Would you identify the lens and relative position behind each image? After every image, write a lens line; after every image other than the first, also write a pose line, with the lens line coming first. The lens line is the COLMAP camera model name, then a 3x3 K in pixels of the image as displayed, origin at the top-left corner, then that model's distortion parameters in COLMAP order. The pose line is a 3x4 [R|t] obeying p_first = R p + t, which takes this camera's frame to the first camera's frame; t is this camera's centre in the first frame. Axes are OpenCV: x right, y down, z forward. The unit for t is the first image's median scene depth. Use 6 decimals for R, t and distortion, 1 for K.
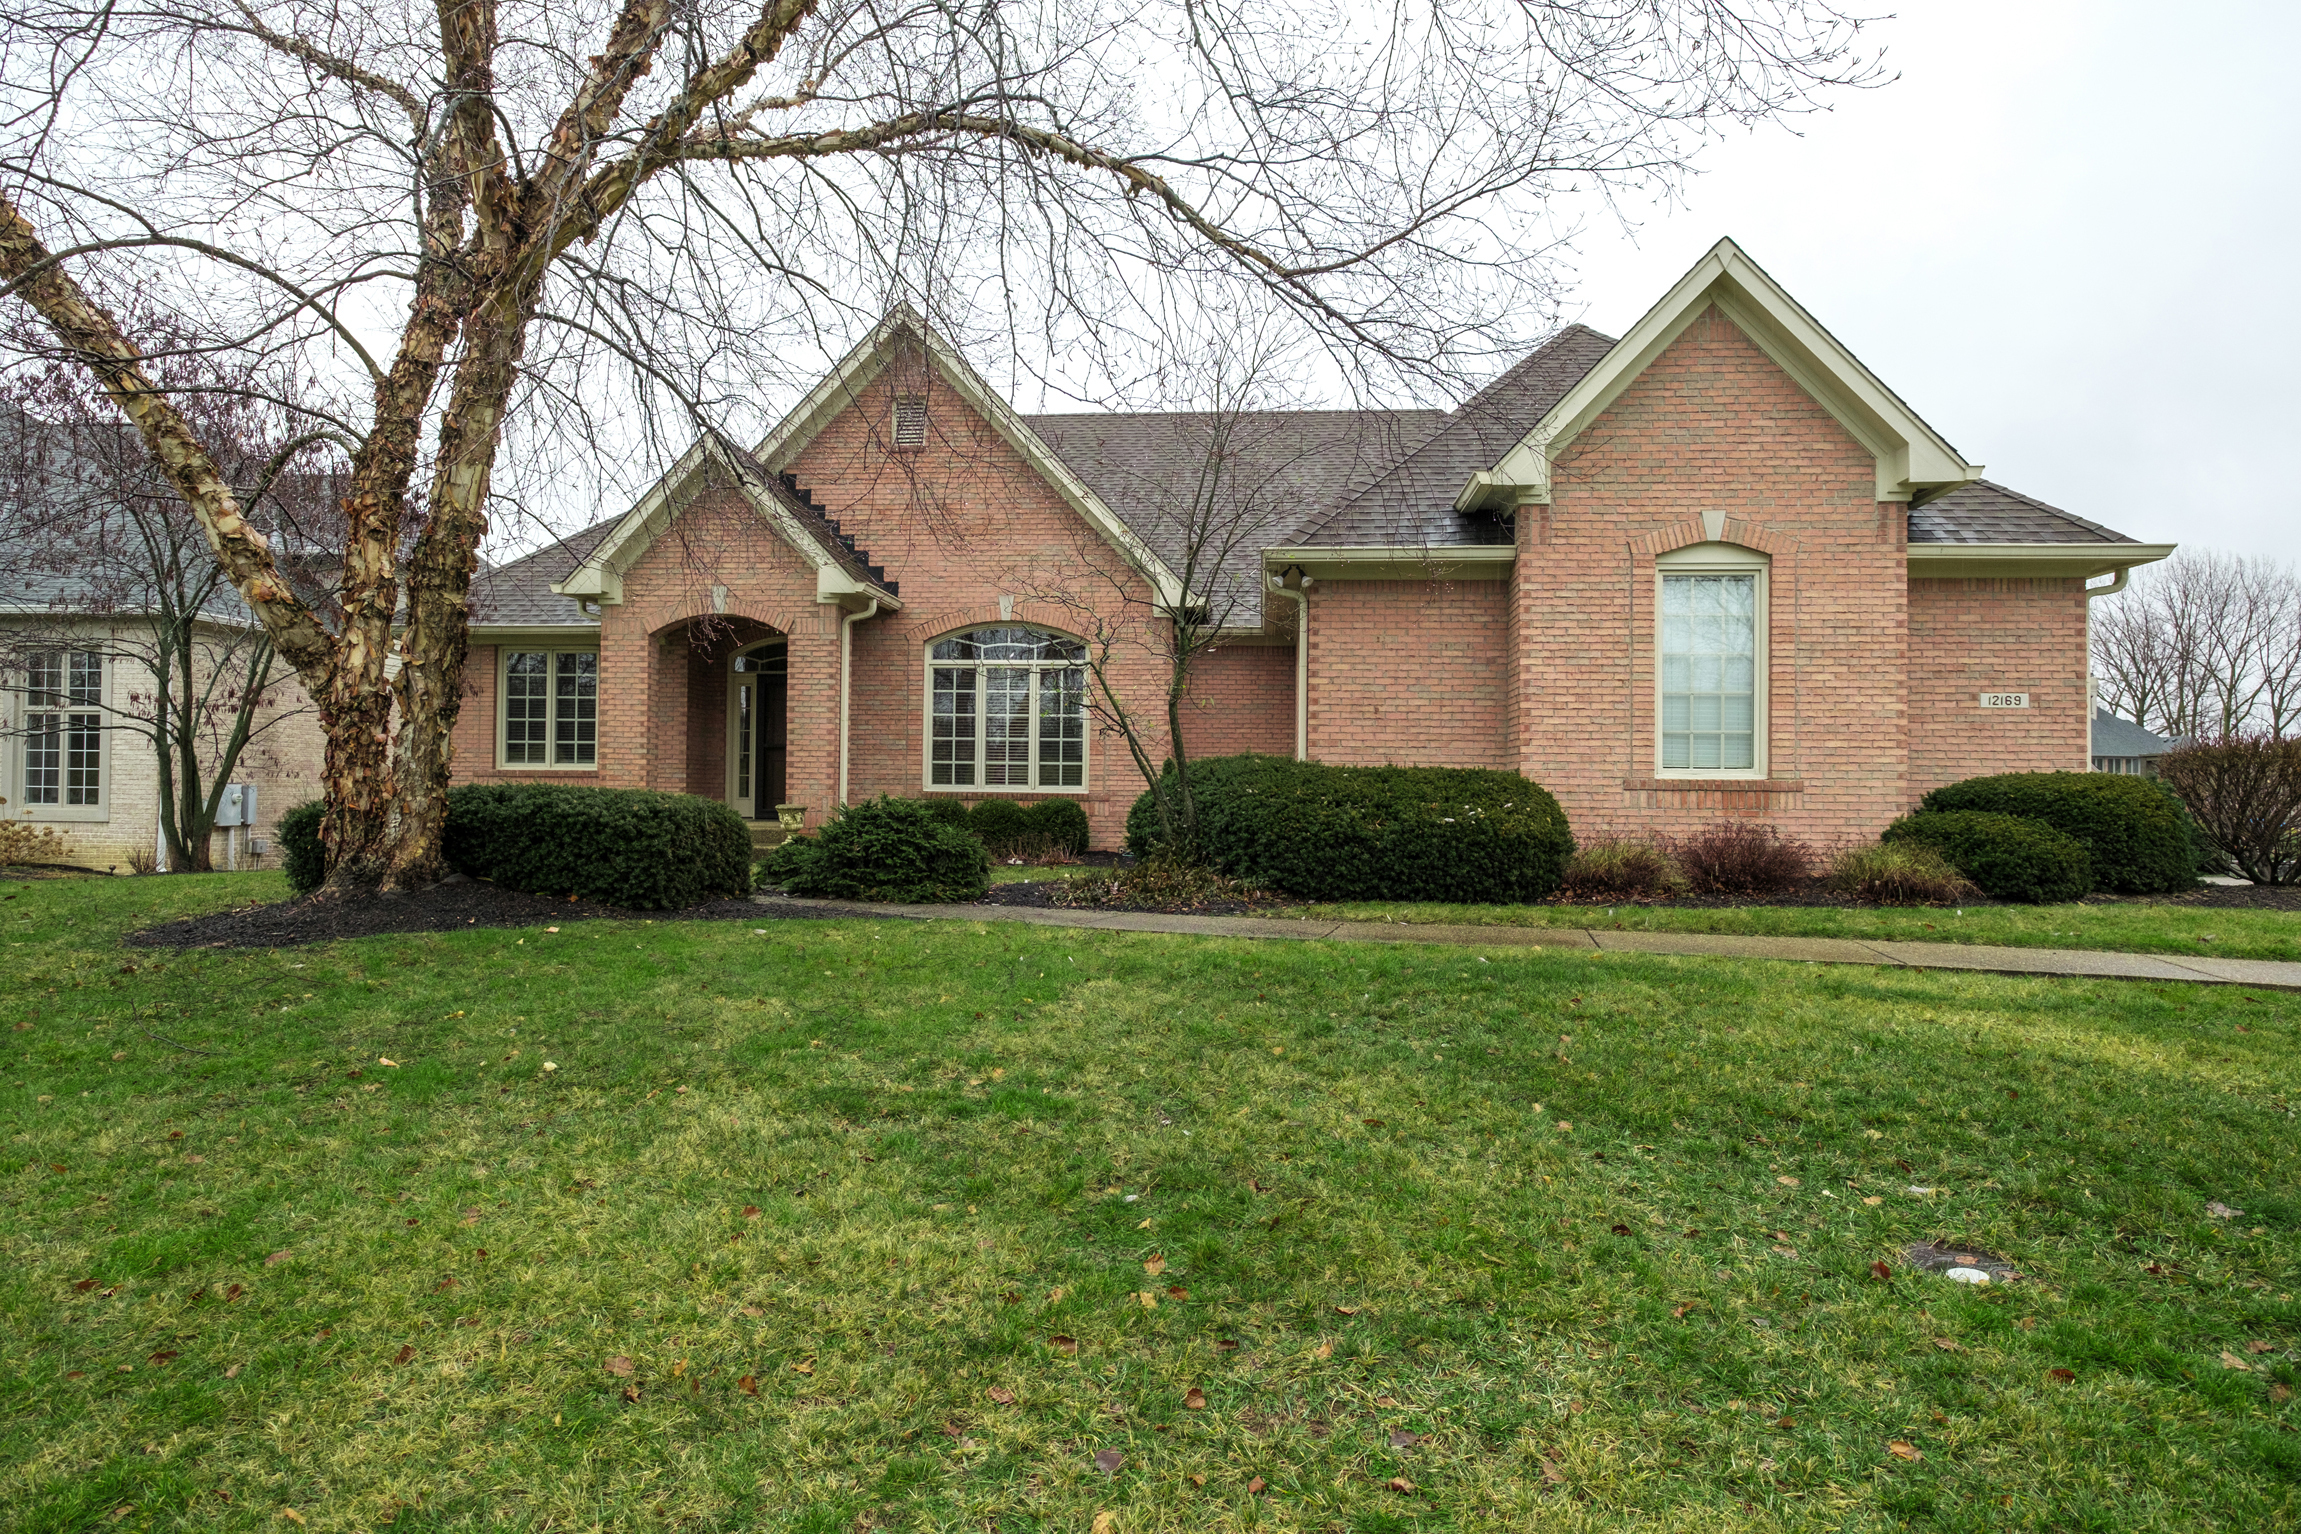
lens RADIAL K [[1338.2, 0, 1150.9], [0, 1338.2, 781.1], [0, 0, 1]] dist [-0.000804, 0.000168]
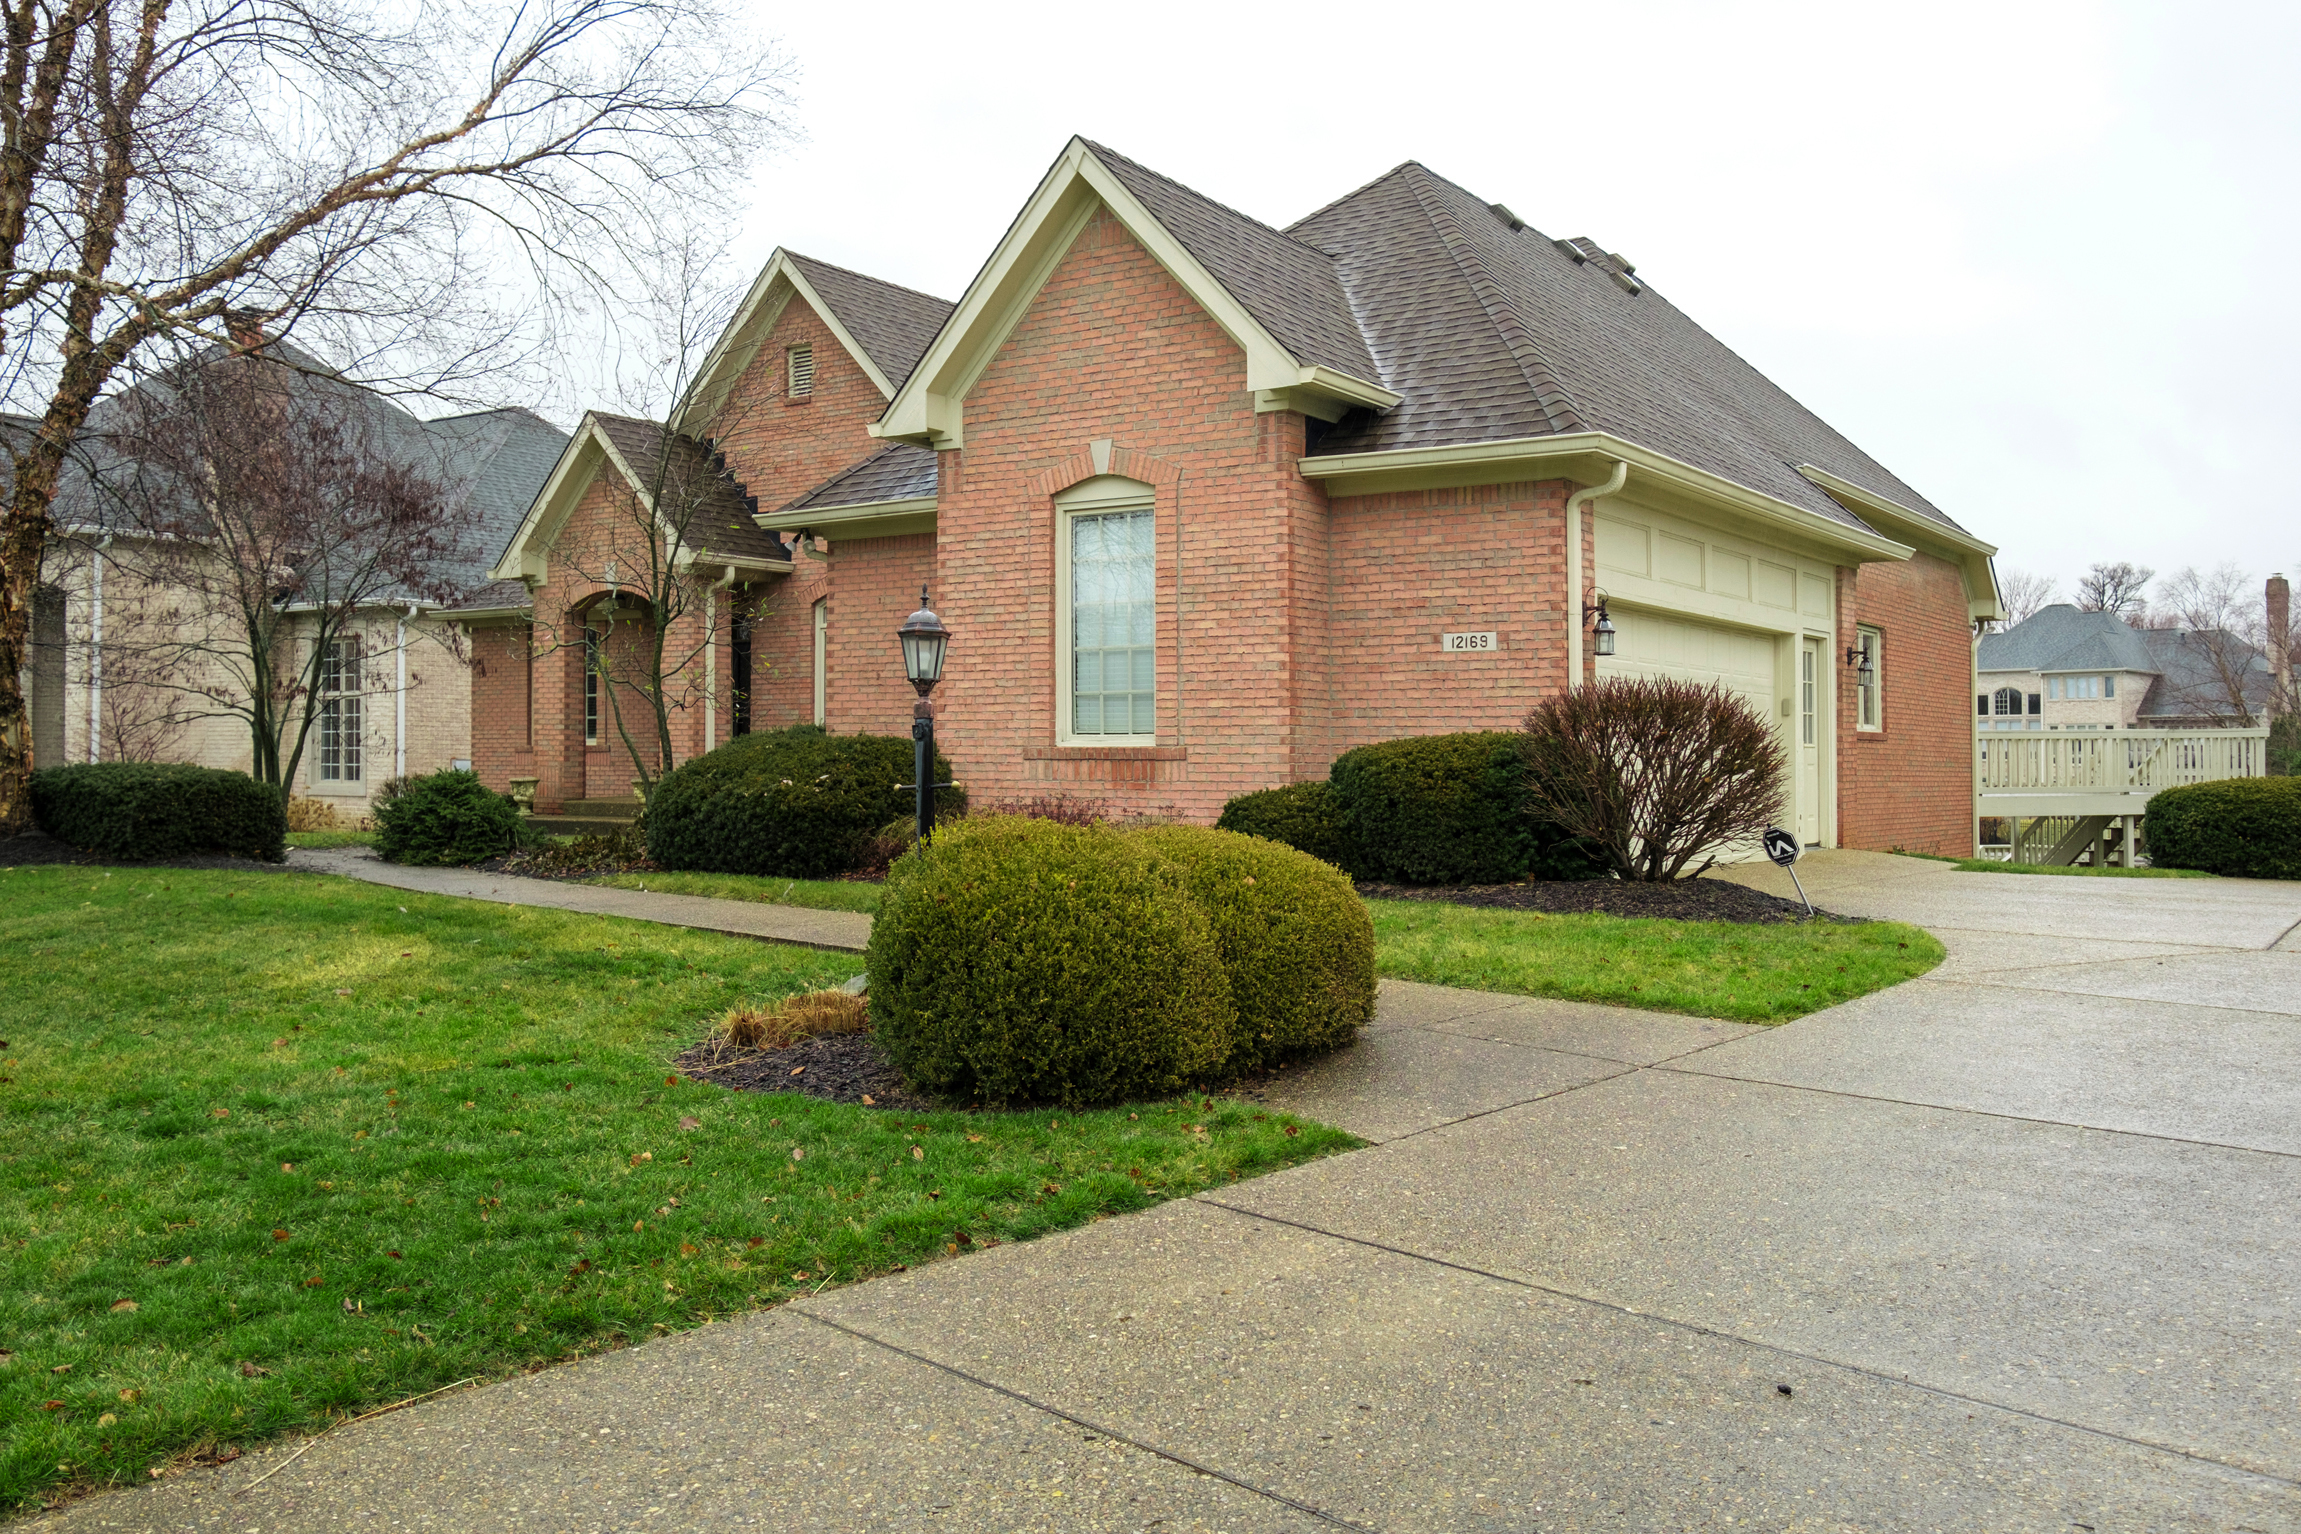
lens RADIAL K [[1975.0, 0, 1150.2], [0, 1975.0, 750.5], [0, 0, 1]] dist [-0.012544, 0.002157]
pose [[0.859201, -0.009589, -0.511548, 1.102961], [0.010068, 0.999948, -0.001833, 0.003914], [0.511539, -0.003575, 0.859253, -0.096896]]
